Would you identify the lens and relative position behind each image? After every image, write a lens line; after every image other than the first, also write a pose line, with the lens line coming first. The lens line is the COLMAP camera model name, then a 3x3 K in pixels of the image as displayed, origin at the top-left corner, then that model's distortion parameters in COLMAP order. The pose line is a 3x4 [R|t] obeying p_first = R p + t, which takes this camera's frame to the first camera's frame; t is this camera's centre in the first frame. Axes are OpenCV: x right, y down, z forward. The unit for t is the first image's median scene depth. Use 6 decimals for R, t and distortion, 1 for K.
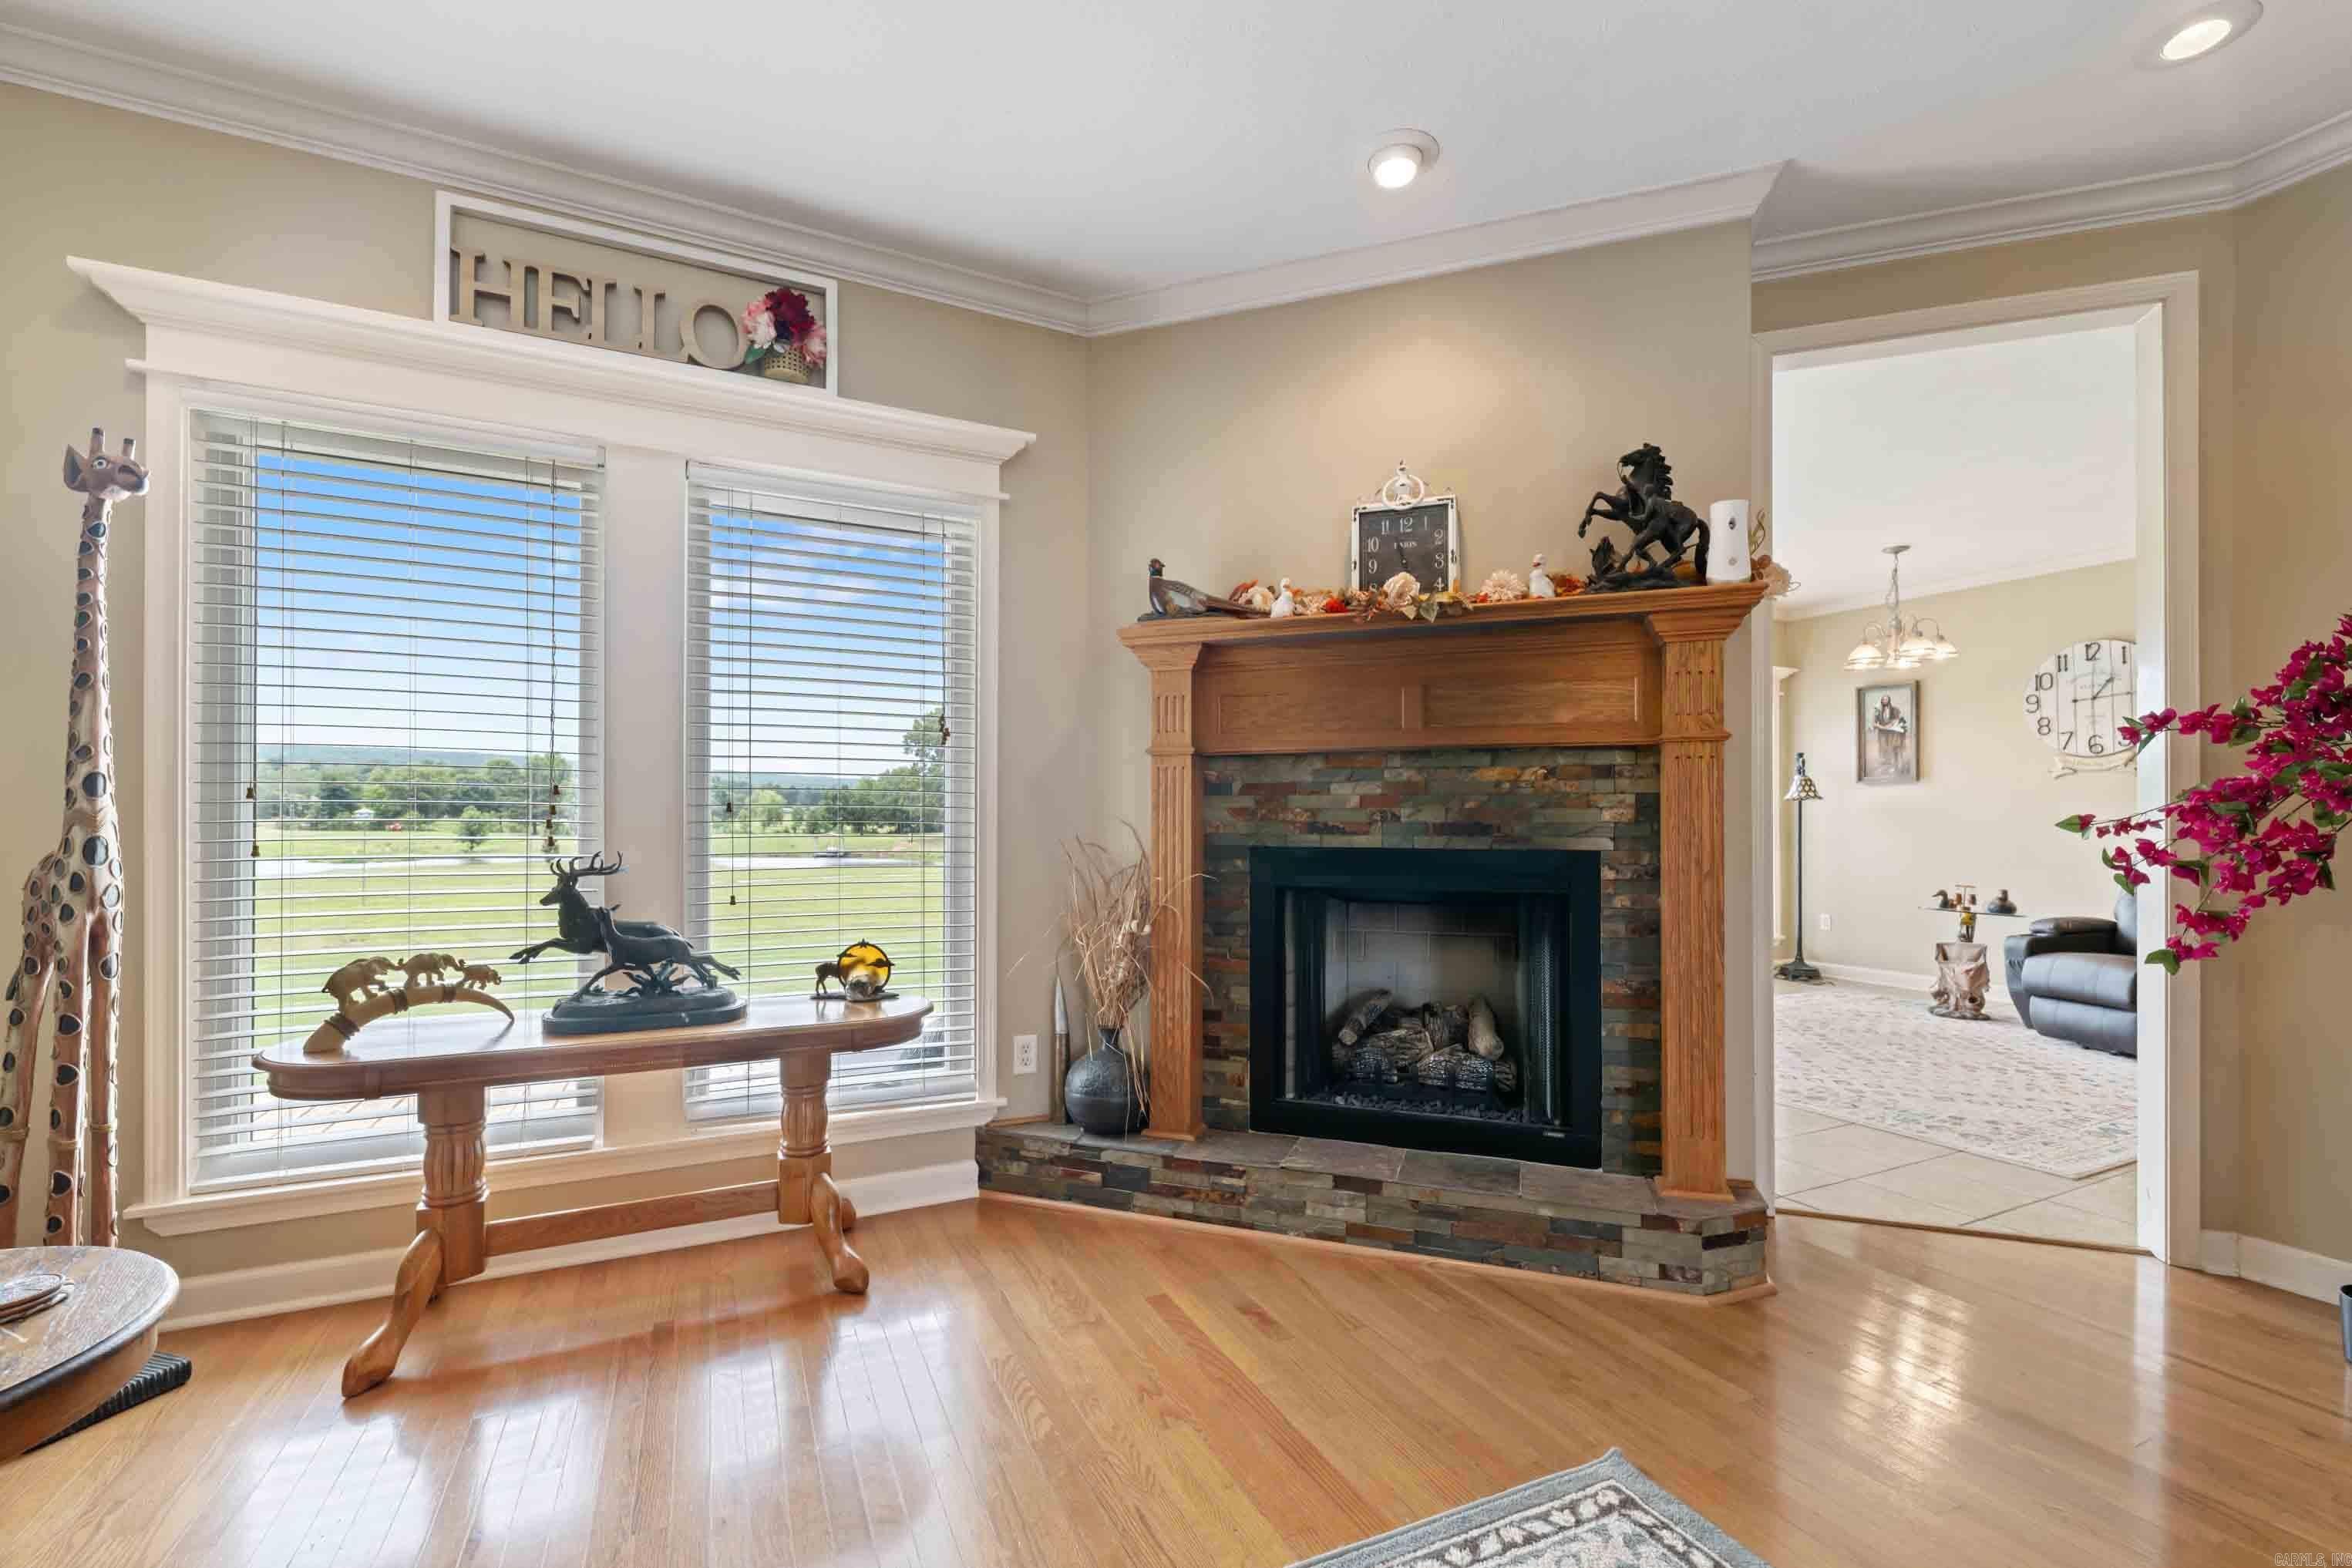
lens RADIAL K [[962.9, 0, 1176.0], [0, 962.9, 821.8], [0, 0, 1]] dist [-0.001407, -0.000141]
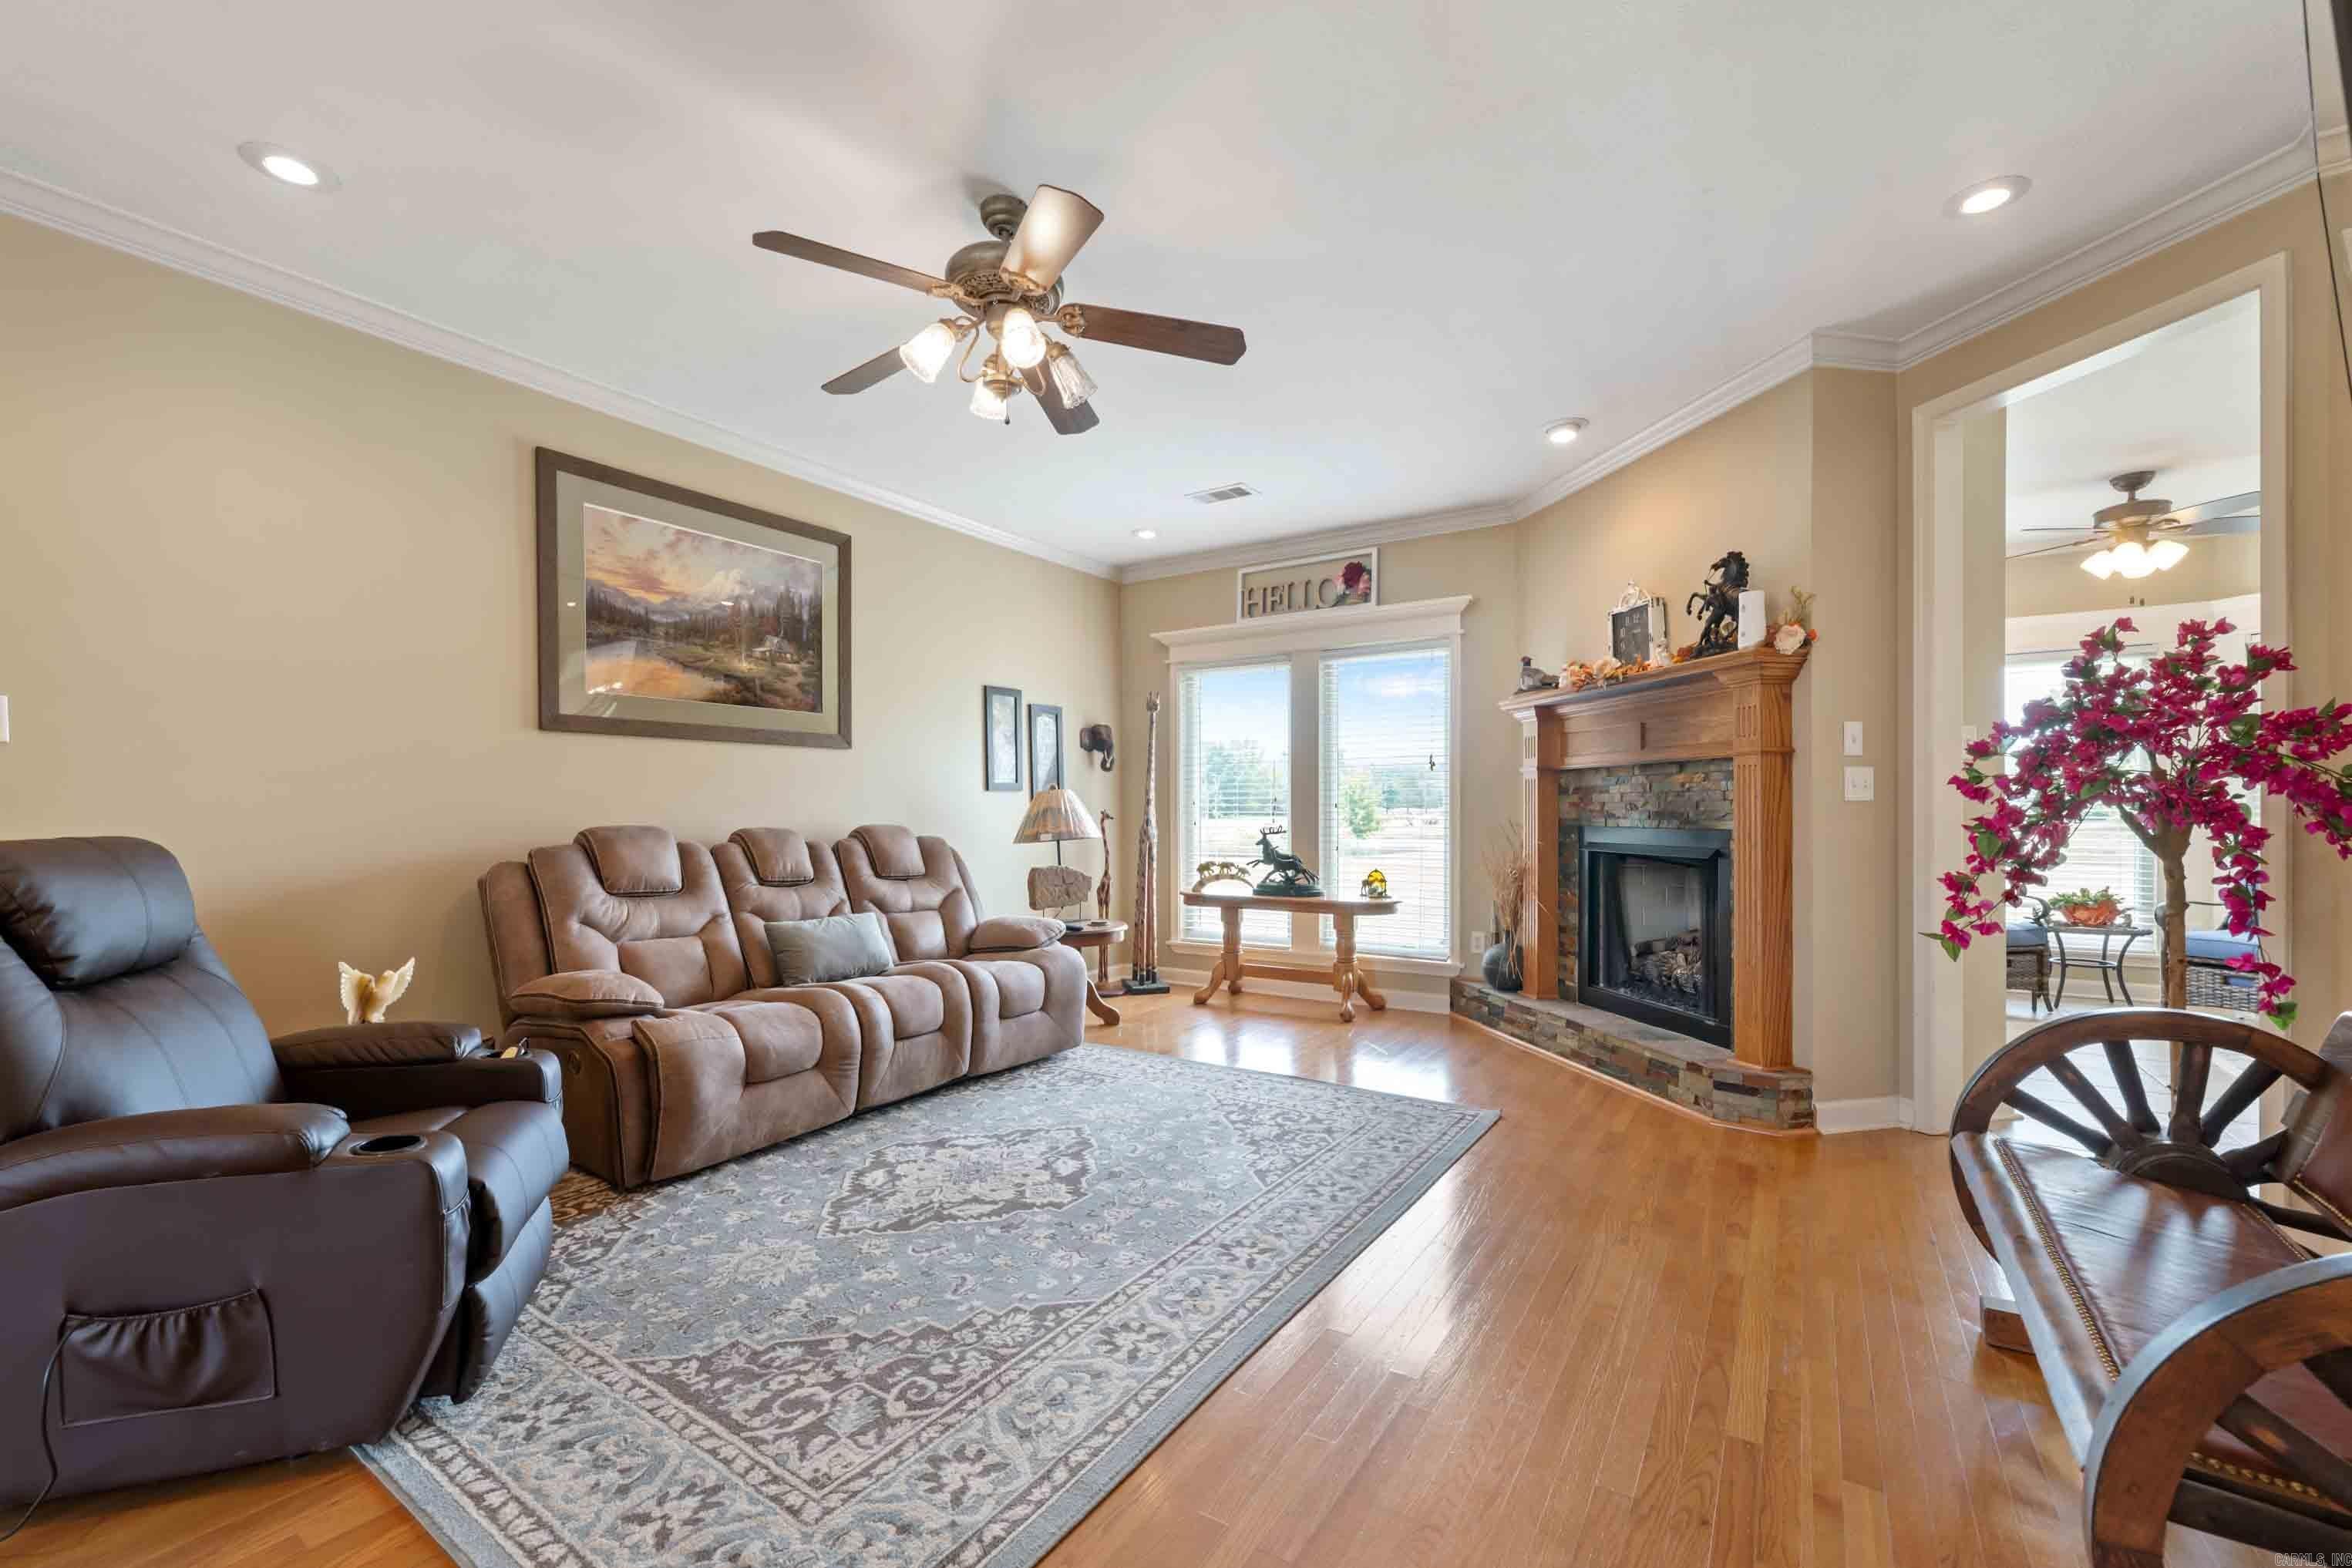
lens RADIAL K [[964.5, 0, 1178.6], [0, 964.5, 799.1], [0, 0, 1]] dist [0.003830, -0.000229]
pose [[0.529967, -0.015532, -0.847876, 1.194123], [0.007681, 0.999879, -0.013516, -0.002892], [0.847984, 0.000651, 0.530022, -0.458888]]
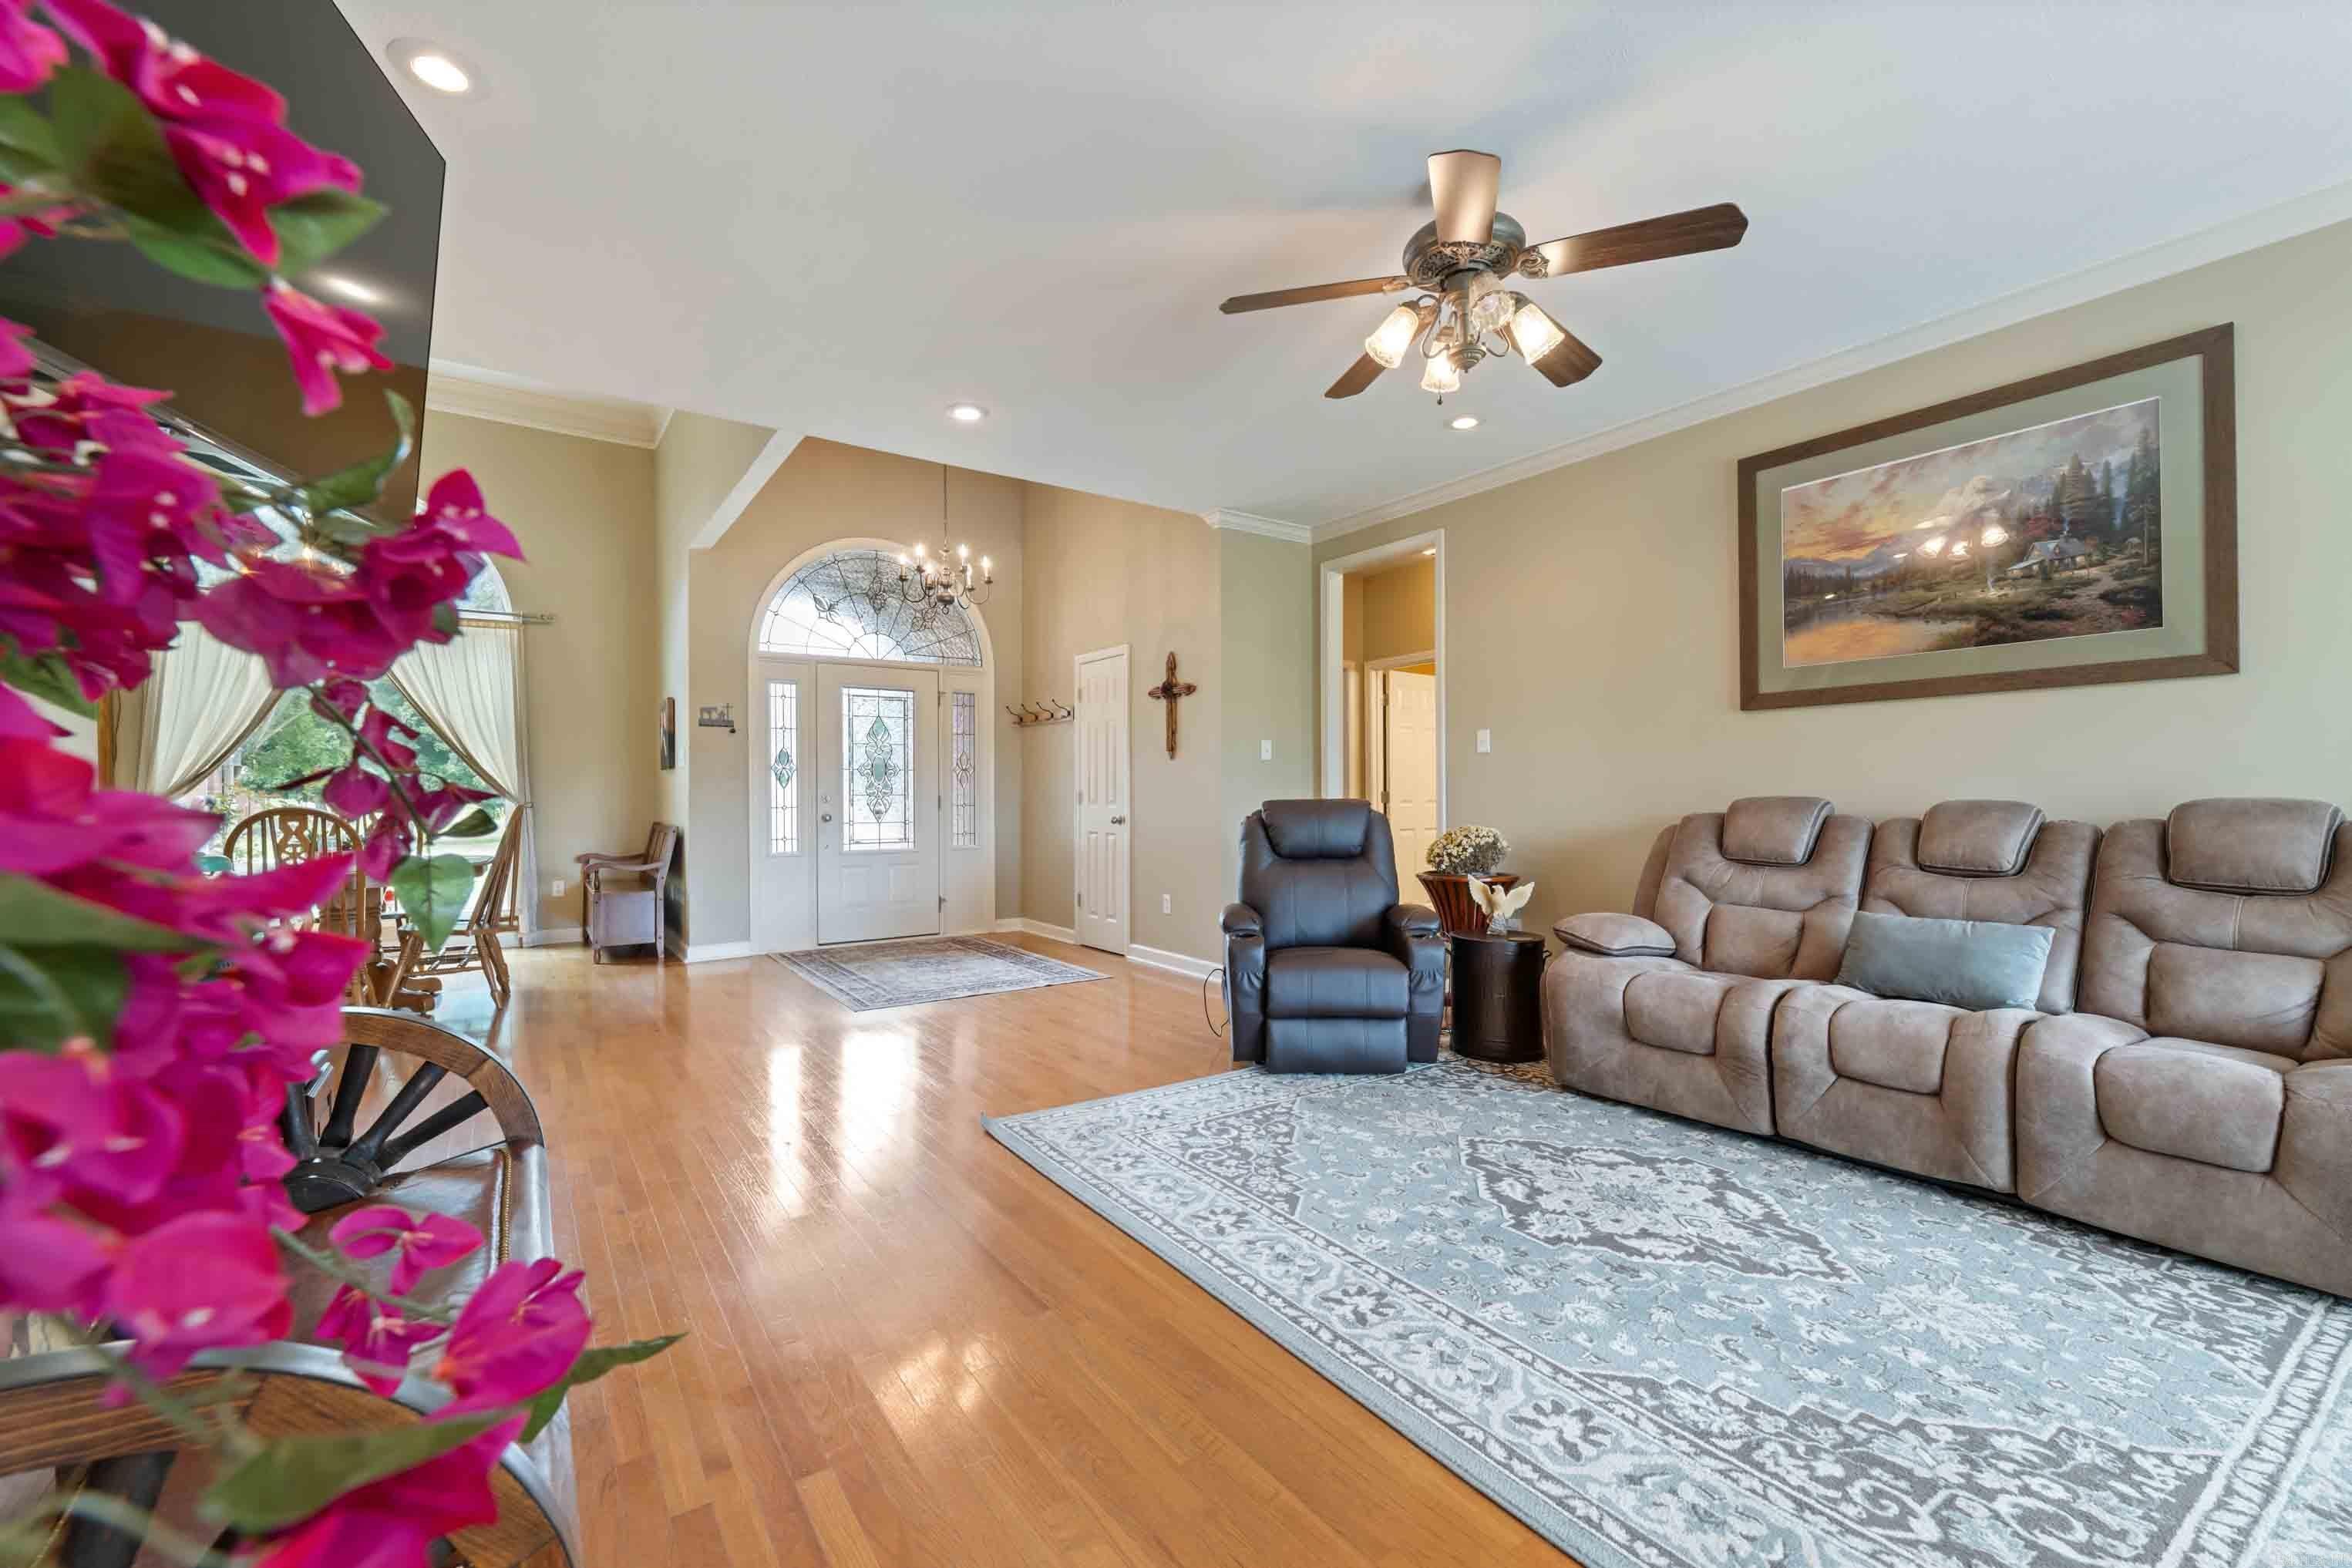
lens RADIAL K [[964.5, 0, 1178.6], [0, 964.5, 799.1], [0, 0, 1]] dist [0.003830, -0.000229]
pose [[-0.984860, 0.004422, -0.173295, 0.723922], [0.004836, 0.999986, -0.001964, 0.011637], [0.173283, -0.002772, -0.984868, 0.810846]]
